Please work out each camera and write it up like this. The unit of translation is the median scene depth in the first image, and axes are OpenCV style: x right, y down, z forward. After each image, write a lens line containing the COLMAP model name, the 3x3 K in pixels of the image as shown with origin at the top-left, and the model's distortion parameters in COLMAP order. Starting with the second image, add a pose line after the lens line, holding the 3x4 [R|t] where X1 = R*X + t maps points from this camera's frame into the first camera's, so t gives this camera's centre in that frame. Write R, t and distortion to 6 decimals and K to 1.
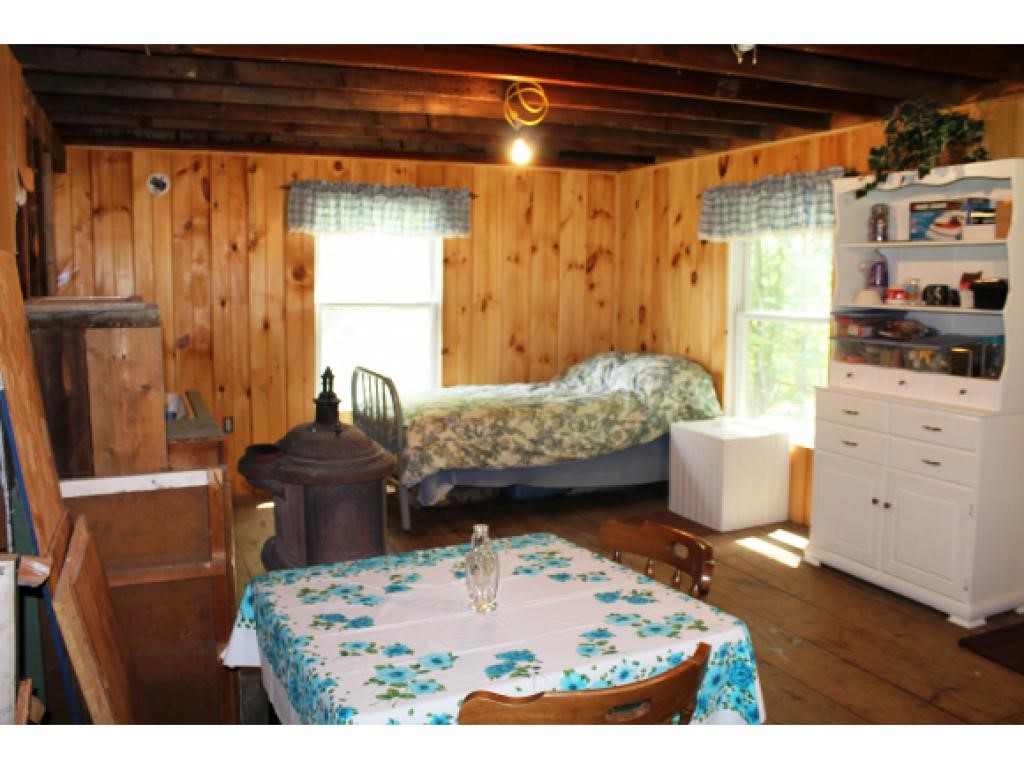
lens RADIAL K [[872.6, 0, 490.7], [0, 872.6, 385.3], [0, 0, 1]] dist [-0.163007, 0.157792]
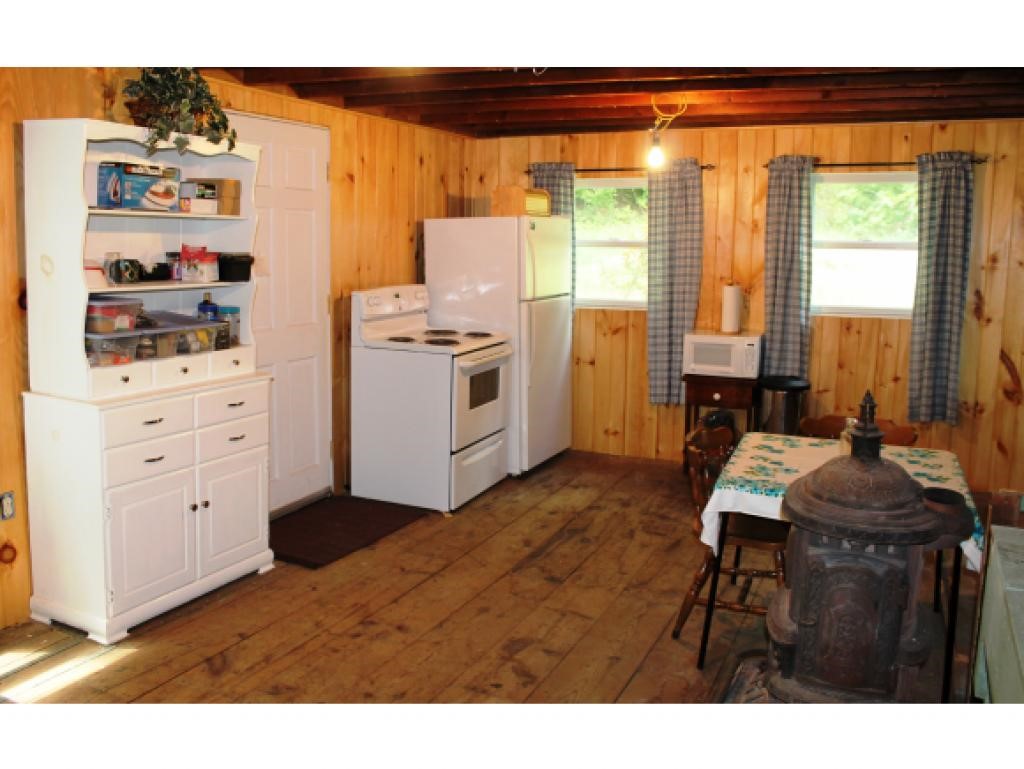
lens RADIAL K [[896.1, 0, 512.0], [0, 896.1, 384.5], [0, 0, 1]] dist [-0.167353, 0.169922]
pose [[-0.671540, -0.133448, 0.728852, -0.305358], [0.061677, 0.970168, 0.234459, -0.132768], [-0.738397, 0.202401, -0.643276, 0.964434]]
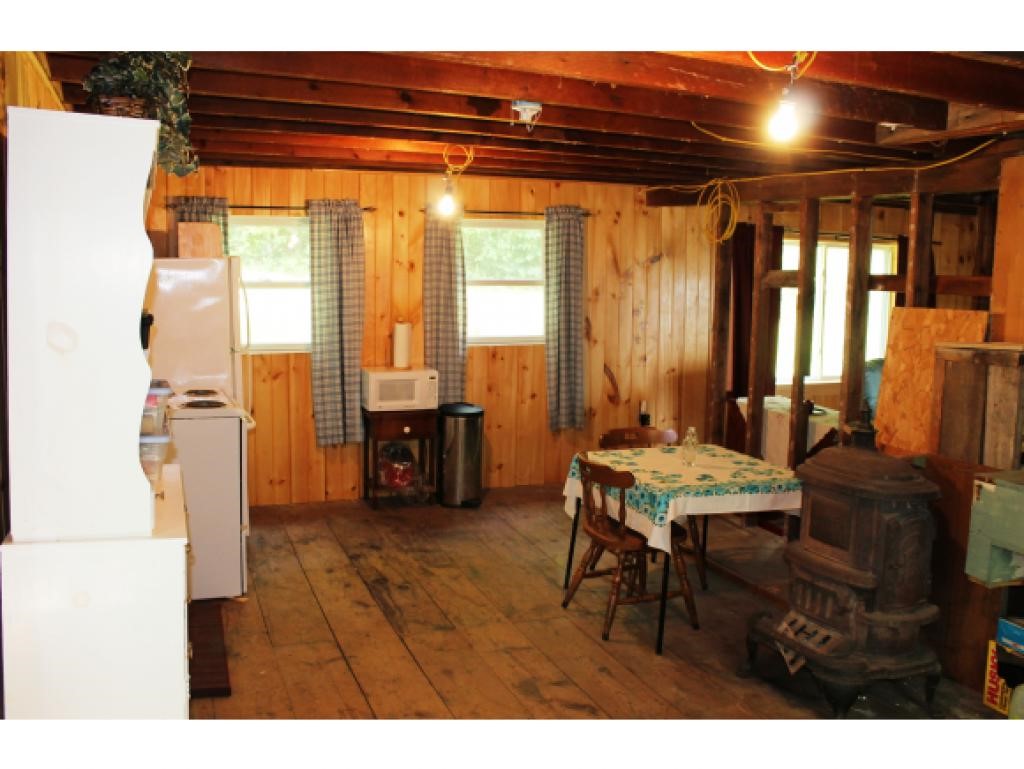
lens RADIAL K [[896.1, 0, 512.0], [0, 896.1, 384.5], [0, 0, 1]] dist [-0.167353, 0.169922]
pose [[-0.999129, -0.027579, 0.031330, 0.138146], [-0.019852, 0.974269, 0.224515, -0.162762], [-0.036715, 0.223697, -0.973967, 1.172031]]
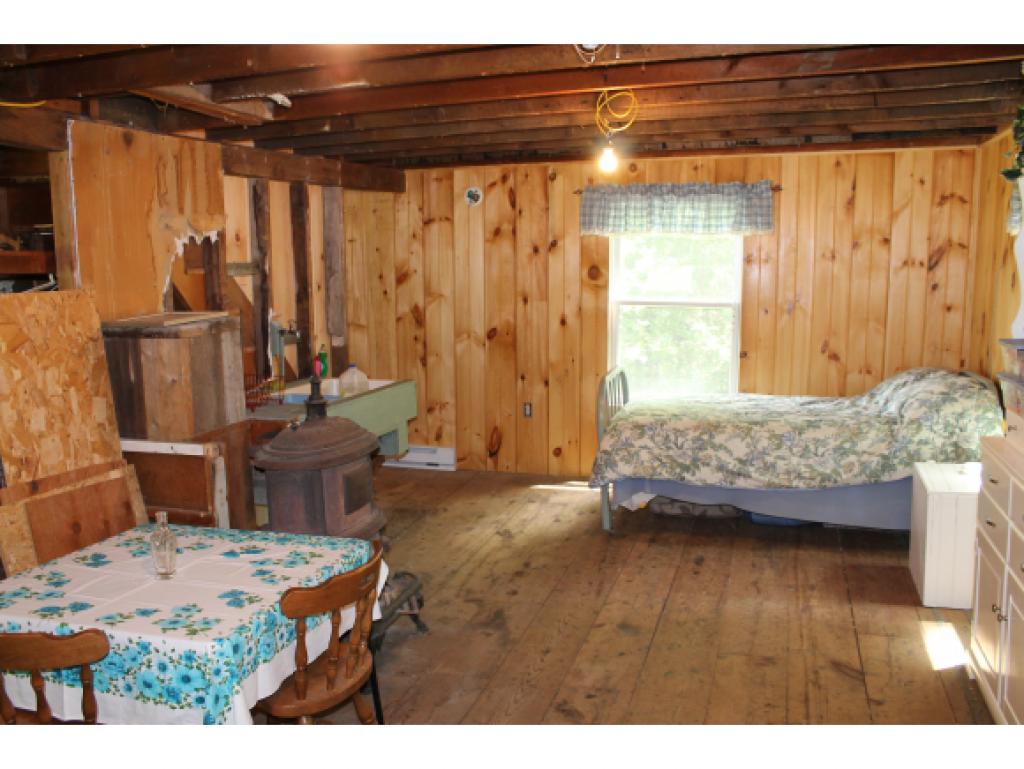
lens RADIAL K [[872.6, 0, 490.7], [0, 872.6, 385.3], [0, 0, 1]] dist [-0.163007, 0.157792]
pose [[0.744366, 0.081544, -0.662775, 0.431751], [-0.061958, 0.996669, 0.053039, -0.045653], [0.664892, 0.001584, 0.746938, 0.138129]]
